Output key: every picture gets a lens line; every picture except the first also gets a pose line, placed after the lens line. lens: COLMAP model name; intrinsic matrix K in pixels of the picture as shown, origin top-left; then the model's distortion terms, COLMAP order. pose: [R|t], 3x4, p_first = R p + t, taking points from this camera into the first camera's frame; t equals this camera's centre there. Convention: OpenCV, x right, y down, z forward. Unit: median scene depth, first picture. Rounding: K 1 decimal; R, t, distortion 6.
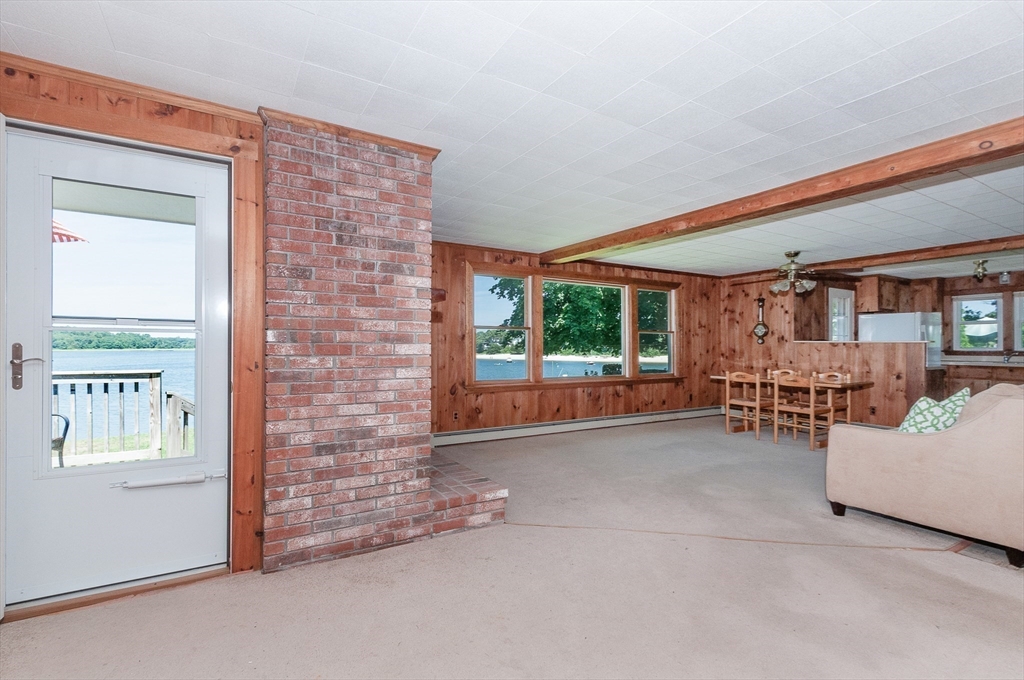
lens RADIAL K [[476.2, 0, 534.1], [0, 476.2, 344.3], [0, 0, 1]] dist [0.020995, -0.006765]
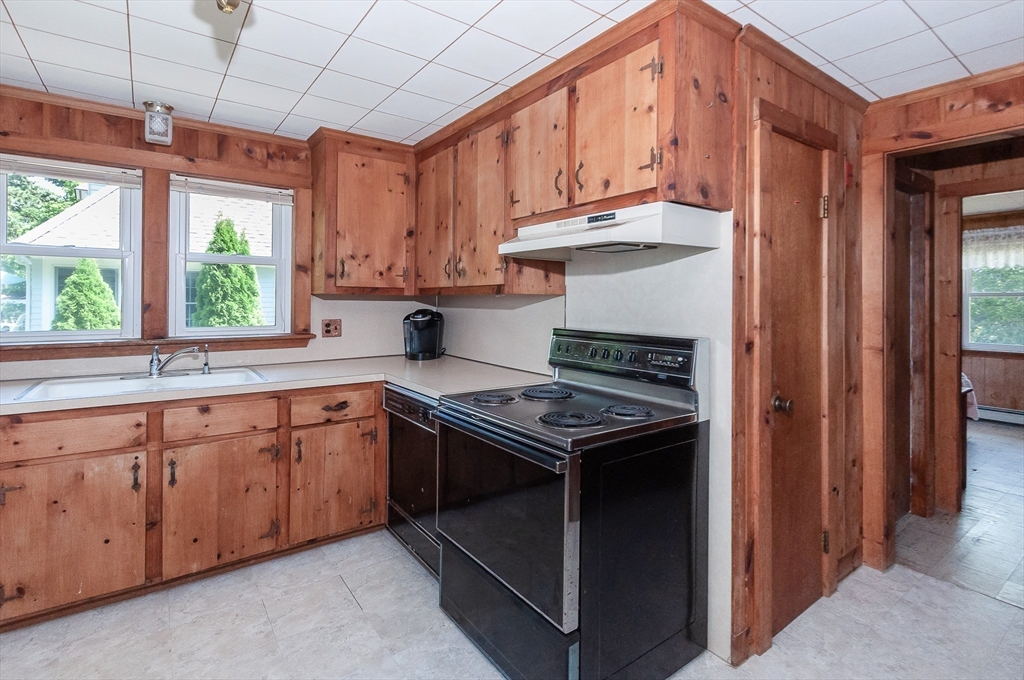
lens RADIAL K [[476.2, 0, 538.5], [0, 476.2, 306.3], [0, 0, 1]] dist [0.020995, -0.006765]
pose [[-0.087644, -0.005556, 0.996136, 0.602395], [-0.015906, 0.999865, 0.004177, -0.015962], [-0.996025, -0.015479, -0.087720, 0.746705]]
